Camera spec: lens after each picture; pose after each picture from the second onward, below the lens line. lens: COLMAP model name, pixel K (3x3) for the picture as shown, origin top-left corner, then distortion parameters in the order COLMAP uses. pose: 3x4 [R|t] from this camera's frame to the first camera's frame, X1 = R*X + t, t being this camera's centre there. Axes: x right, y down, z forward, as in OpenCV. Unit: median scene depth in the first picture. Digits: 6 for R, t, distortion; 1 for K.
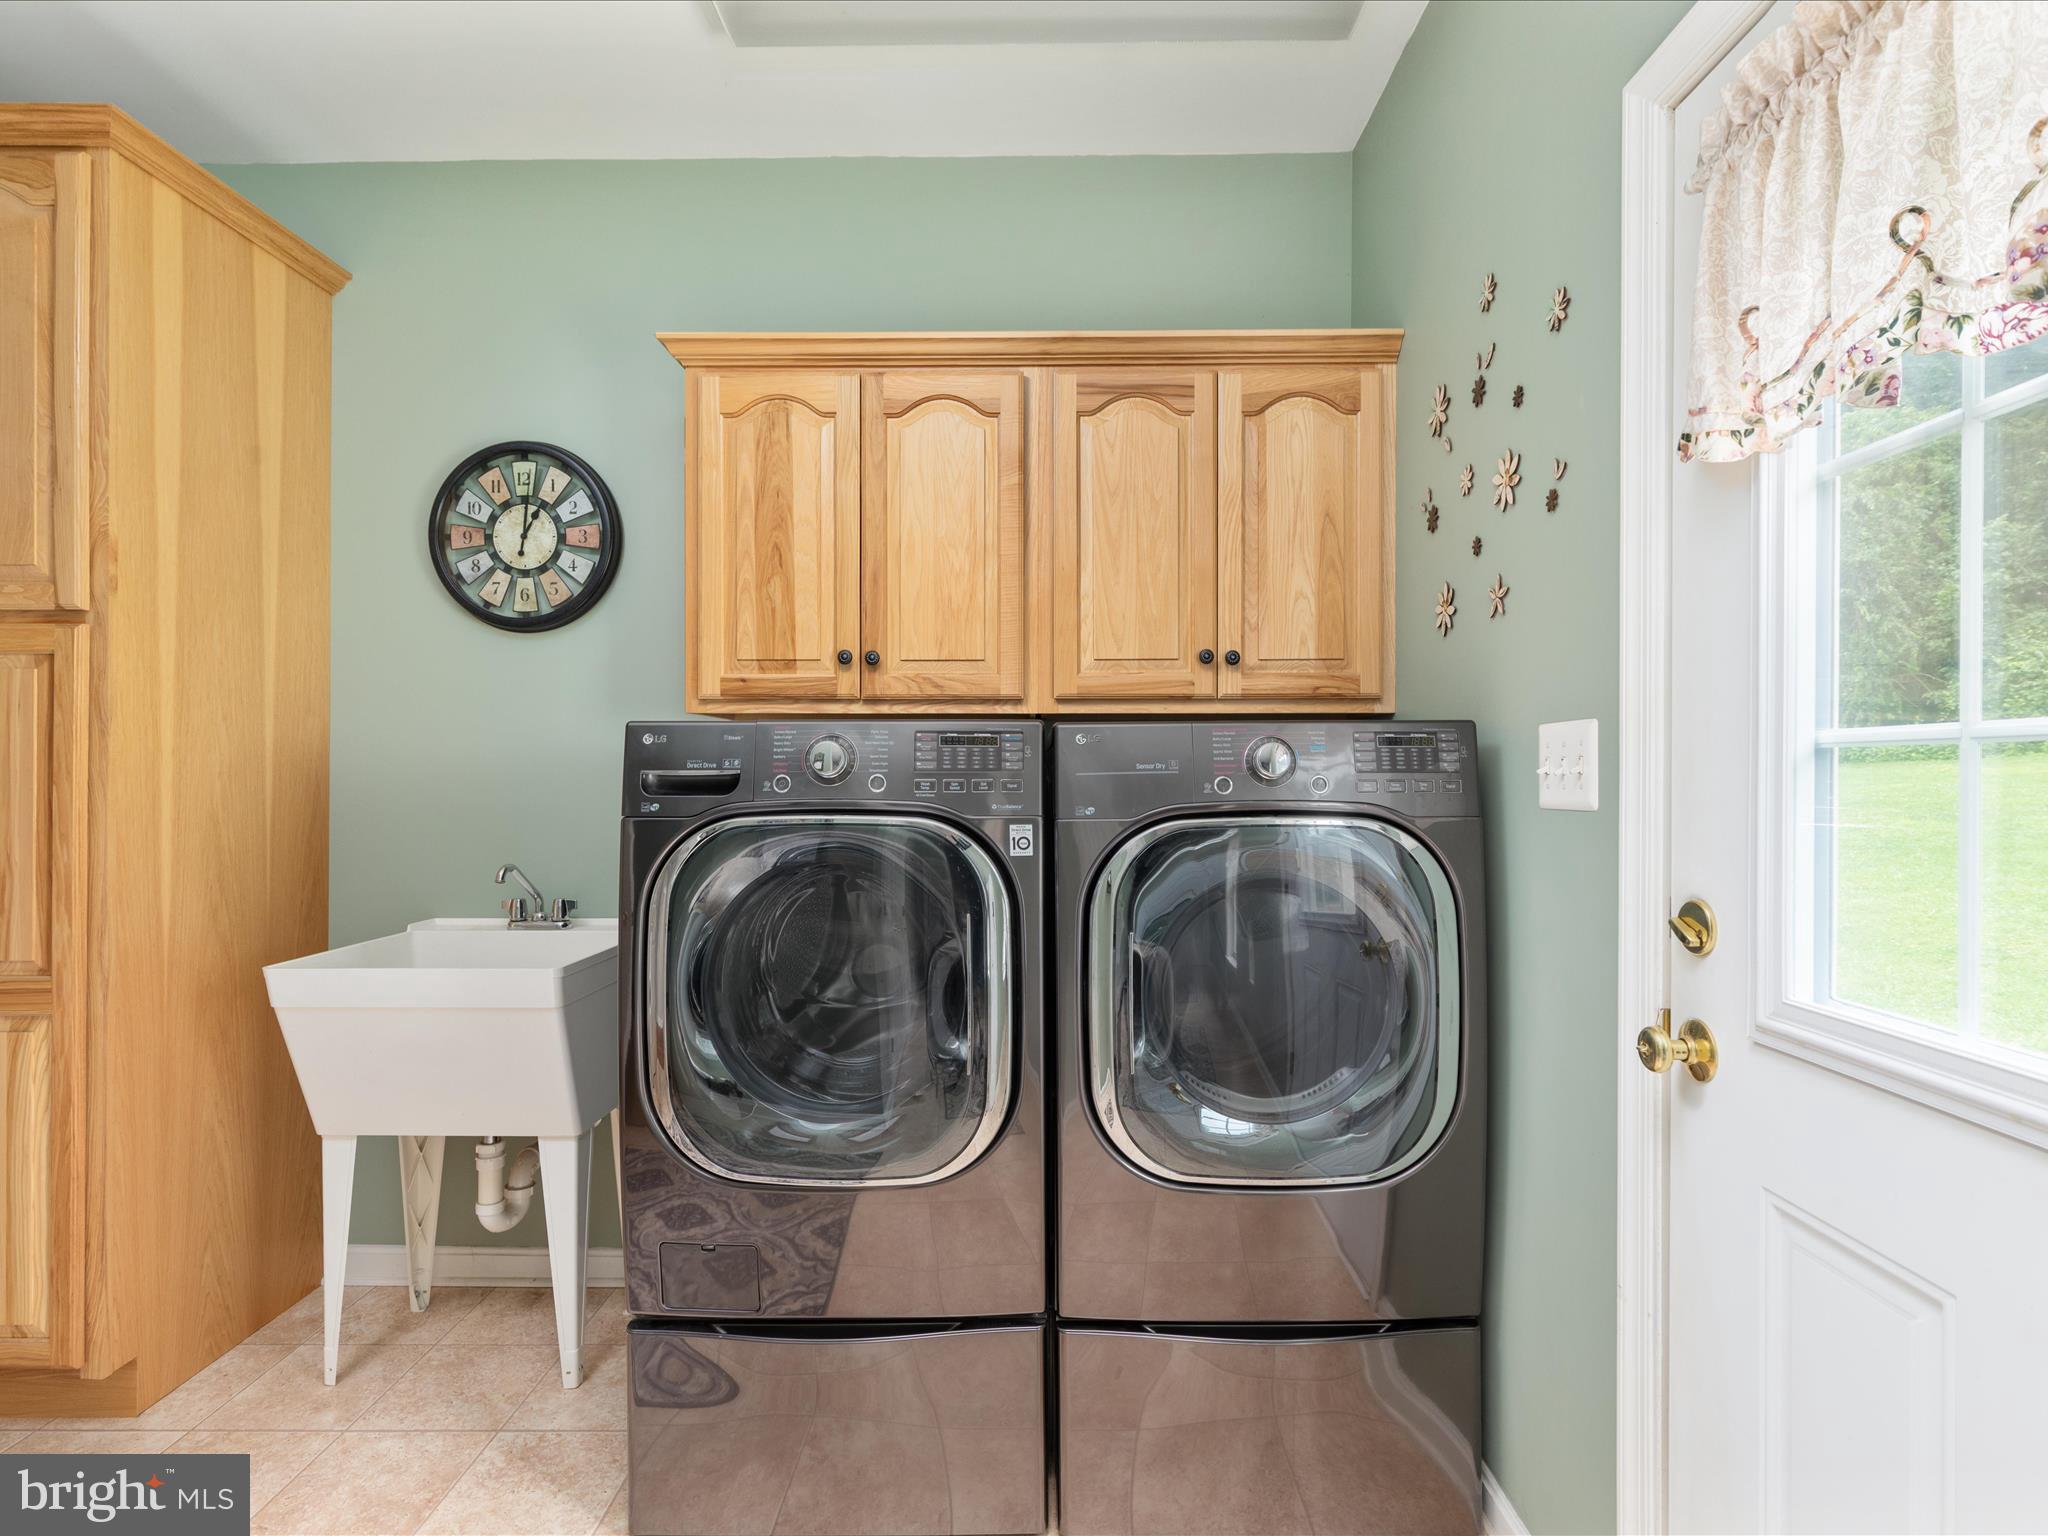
lens RADIAL K [[1036.0, 0, 1027.6], [0, 1036.0, 773.5], [0, 0, 1]] dist [0.002259, 0.000124]
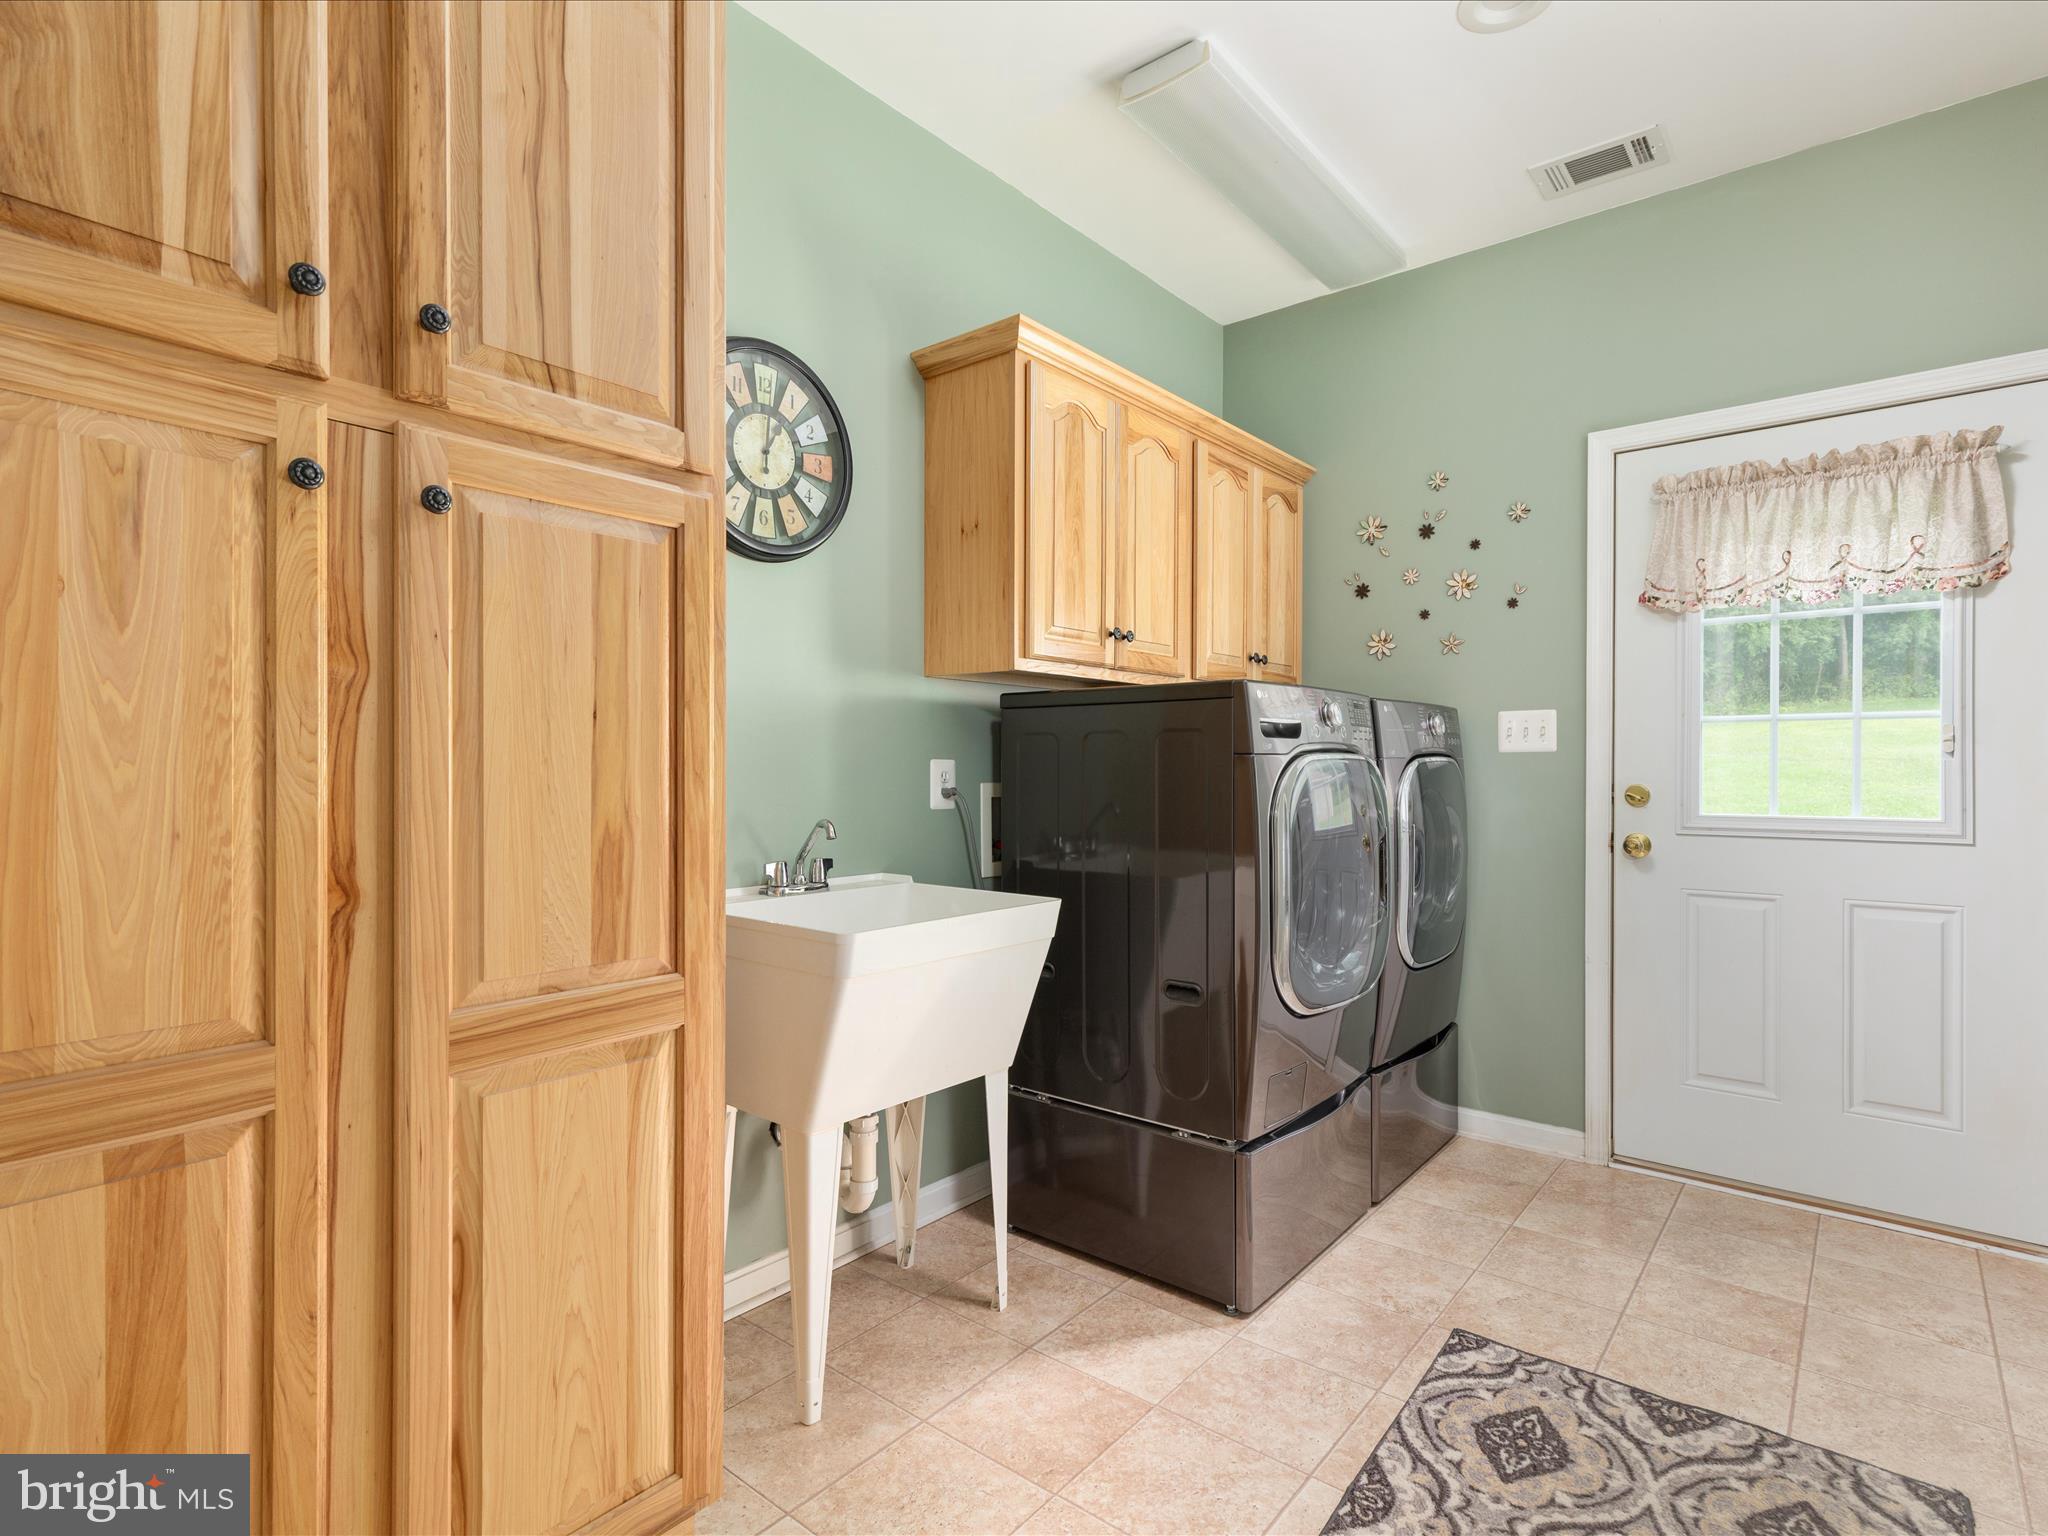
lens RADIAL K [[1036.0, 0, 1027.6], [0, 1036.0, 773.5], [0, 0, 1]] dist [0.002259, 0.000124]
pose [[0.629206, -0.003988, 0.777228, -1.031047], [-0.001275, 0.999980, 0.006164, 0.038923], [-0.777238, -0.004870, 0.629188, 0.273146]]
